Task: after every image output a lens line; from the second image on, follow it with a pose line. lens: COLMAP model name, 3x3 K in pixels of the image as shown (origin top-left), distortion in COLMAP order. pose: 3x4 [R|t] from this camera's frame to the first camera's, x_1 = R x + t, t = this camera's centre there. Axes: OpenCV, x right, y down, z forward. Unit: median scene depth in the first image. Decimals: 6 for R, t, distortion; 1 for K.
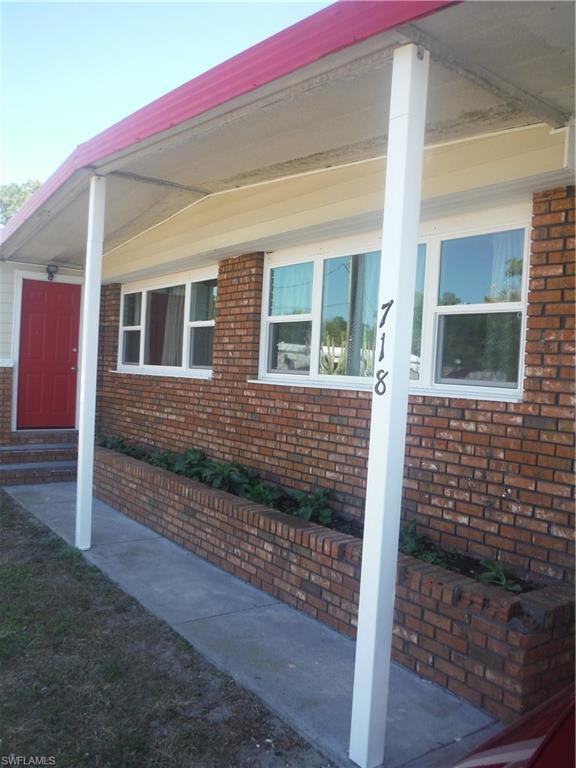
lens RADIAL K [[642.9, 0, 288.0], [0, 642.9, 384.0], [0, 0, 1]] dist [-0.034317, 0.001523]
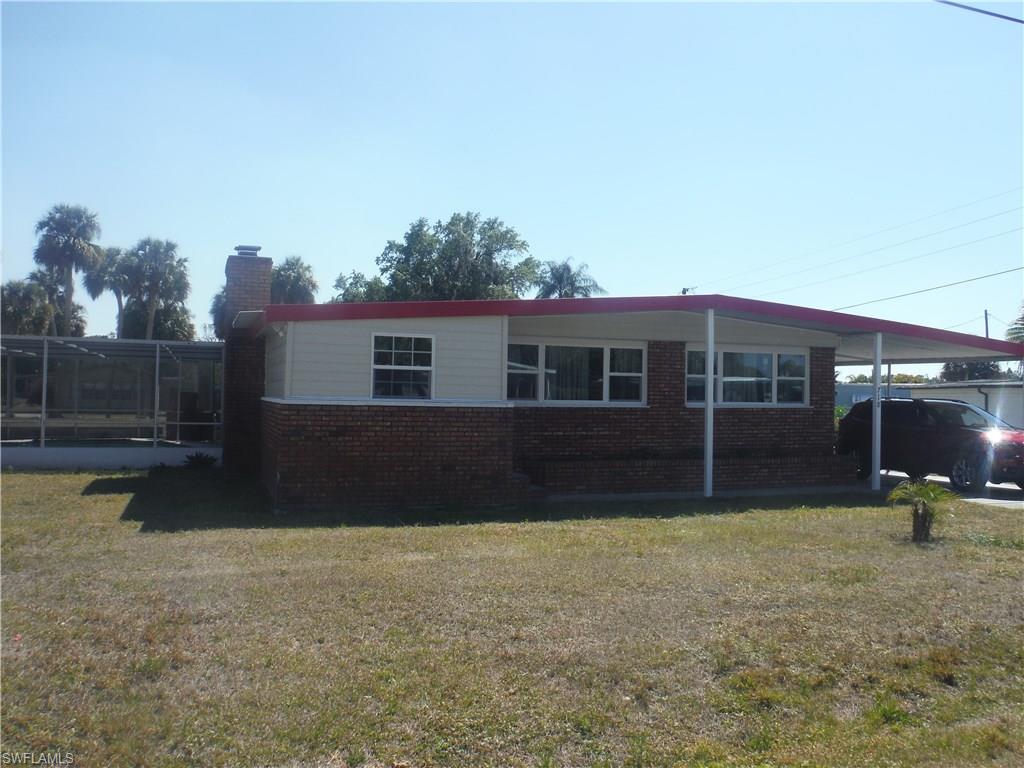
lens RADIAL K [[883.9, 0, 512.3], [0, 883.9, 368.4], [0, 0, 1]] dist [-0.002436, 0.006449]
pose [[0.265708, -0.025339, 0.963721, -3.345315], [0.018803, 0.999601, 0.021098, -0.225414], [-0.963870, 0.012515, 0.266078, 0.924021]]
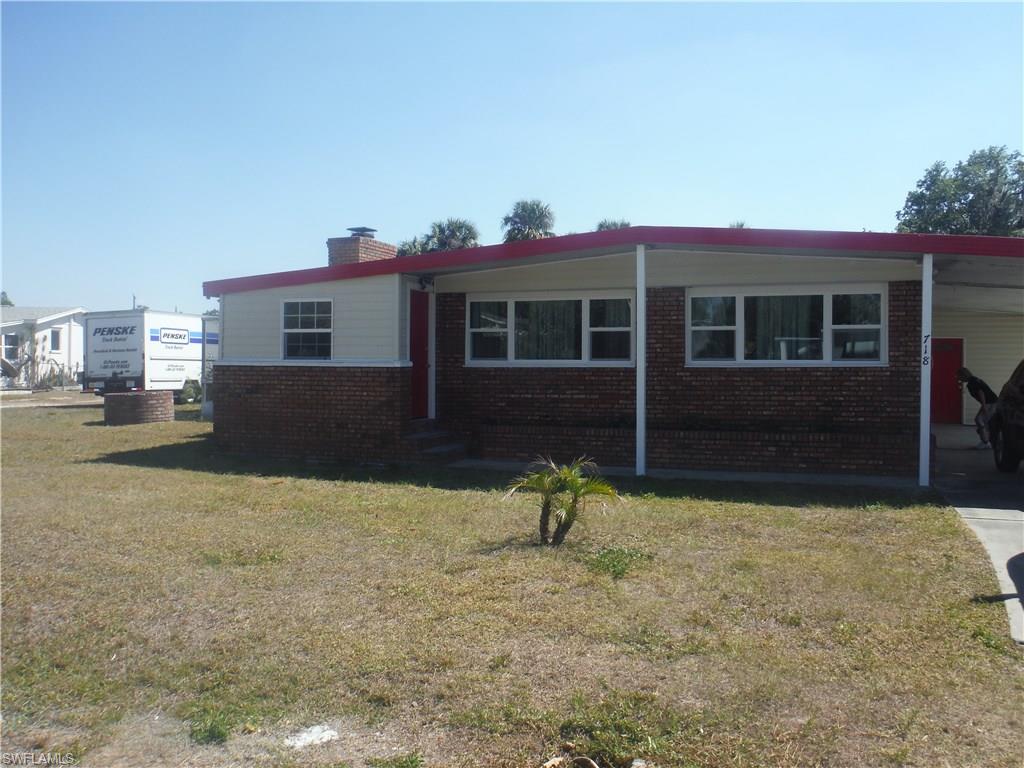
lens RADIAL K [[857.2, 0, 512.0], [0, 857.2, 384.0], [0, 0, 1]] dist [-0.034317, 0.001523]
pose [[0.828299, -0.073054, 0.555503, -1.915211], [0.057487, 0.997312, 0.045438, -0.097768], [-0.557329, -0.005702, 0.830272, -0.655582]]
